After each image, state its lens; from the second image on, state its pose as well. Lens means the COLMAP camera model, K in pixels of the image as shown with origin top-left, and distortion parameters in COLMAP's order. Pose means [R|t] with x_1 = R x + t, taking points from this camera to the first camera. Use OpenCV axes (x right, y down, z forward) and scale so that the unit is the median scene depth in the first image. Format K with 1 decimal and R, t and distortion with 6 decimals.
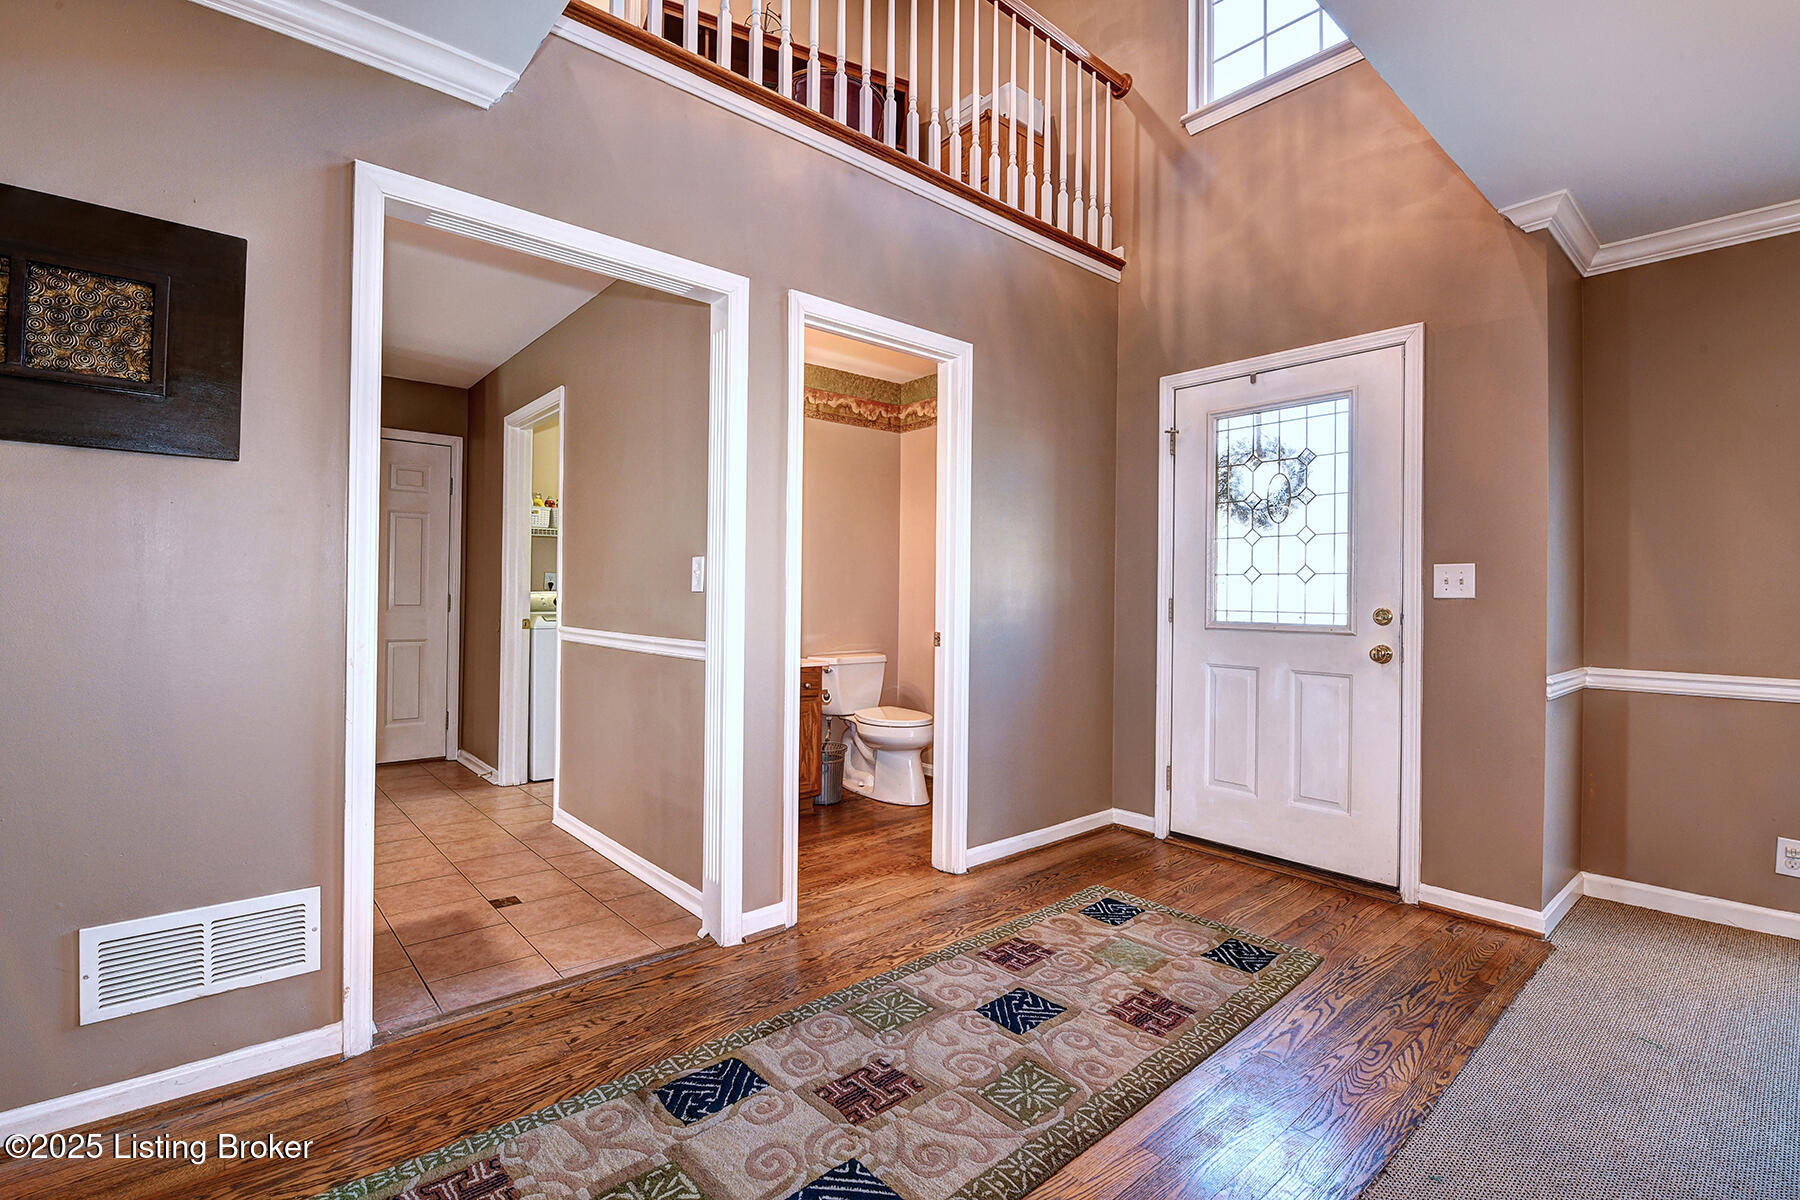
lens RADIAL K [[817.6, 0, 895.3], [0, 817.6, 596.4], [0, 0, 1]] dist [-0.010033, -0.000327]
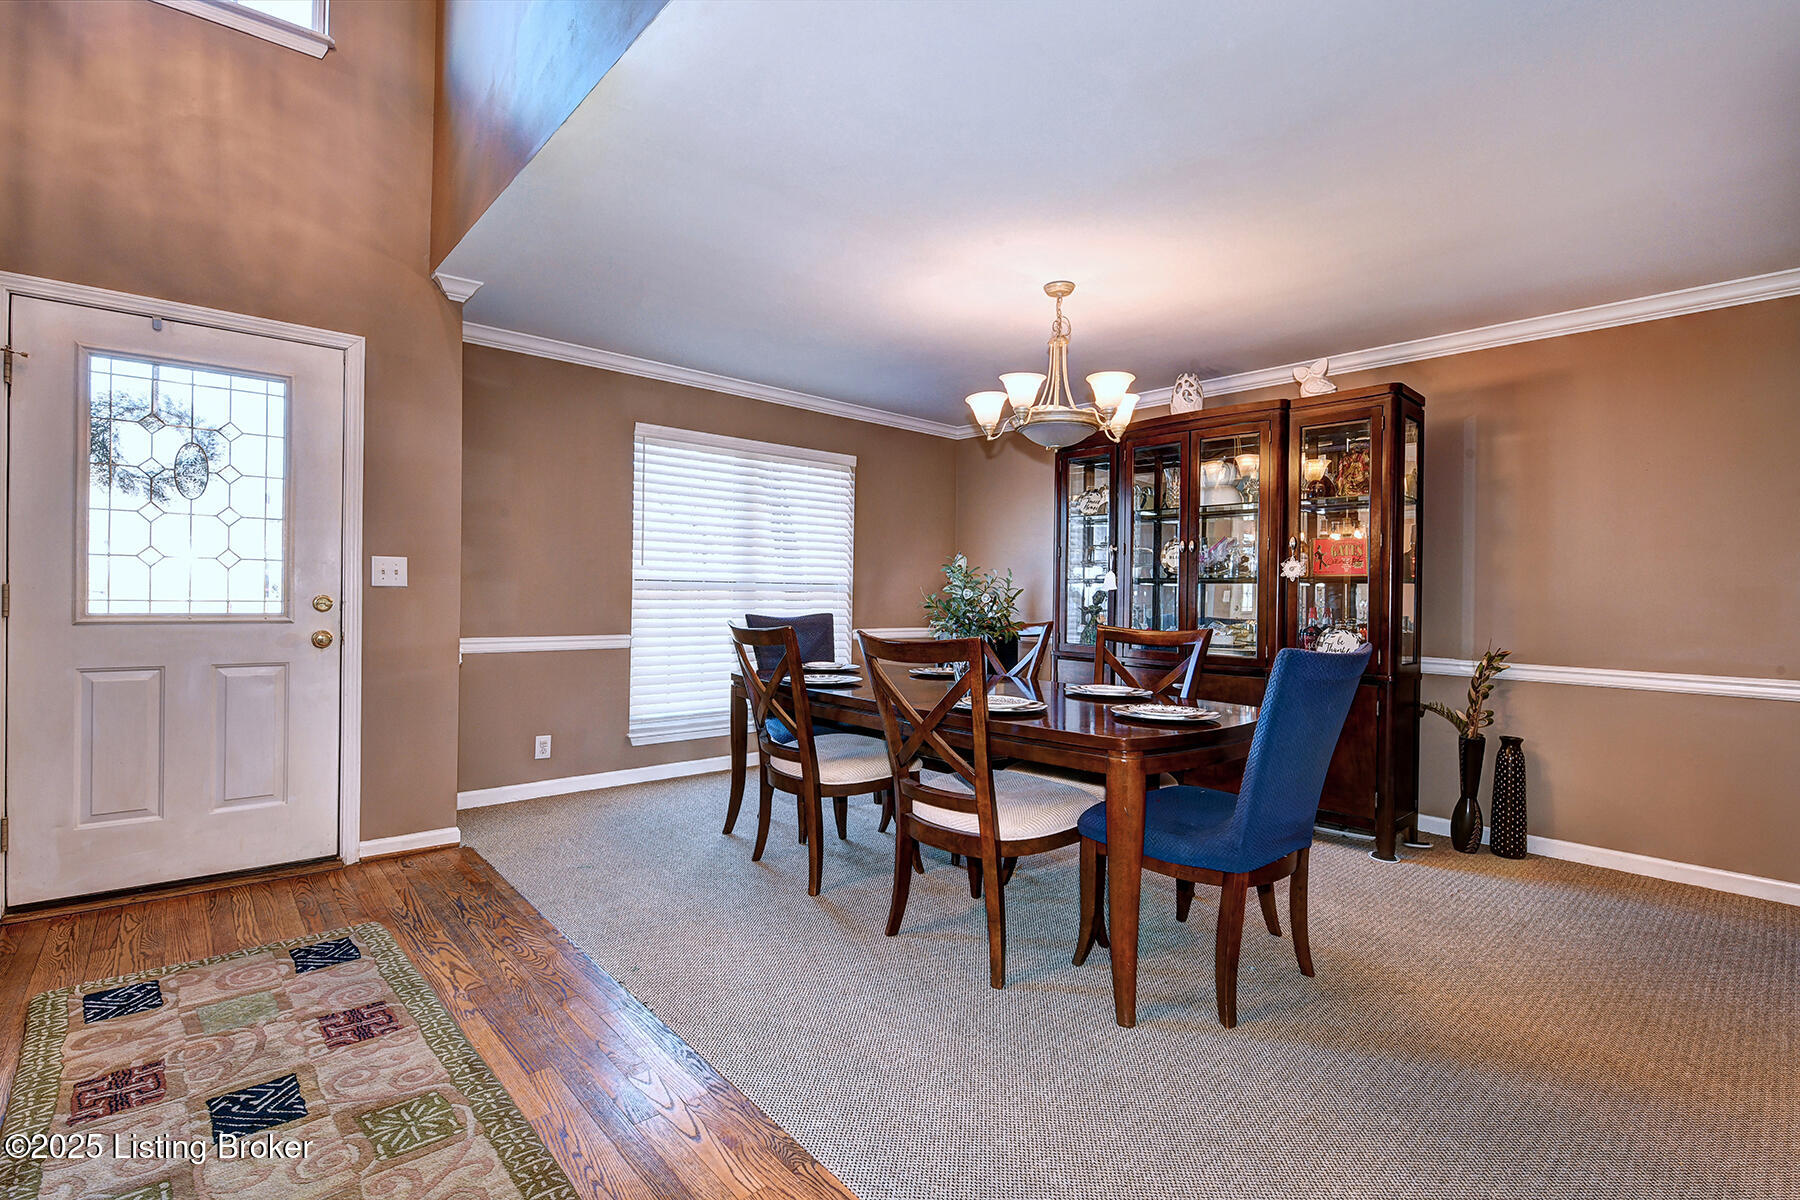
lens RADIAL K [[817.6, 0, 893.5], [0, 817.6, 594.5], [0, 0, 1]] dist [-0.010033, -0.000327]
pose [[-0.008773, -0.014274, 0.999860, -0.486669], [-0.014062, 0.999801, 0.014150, -0.012631], [-0.999863, -0.013936, -0.008971, 0.295084]]
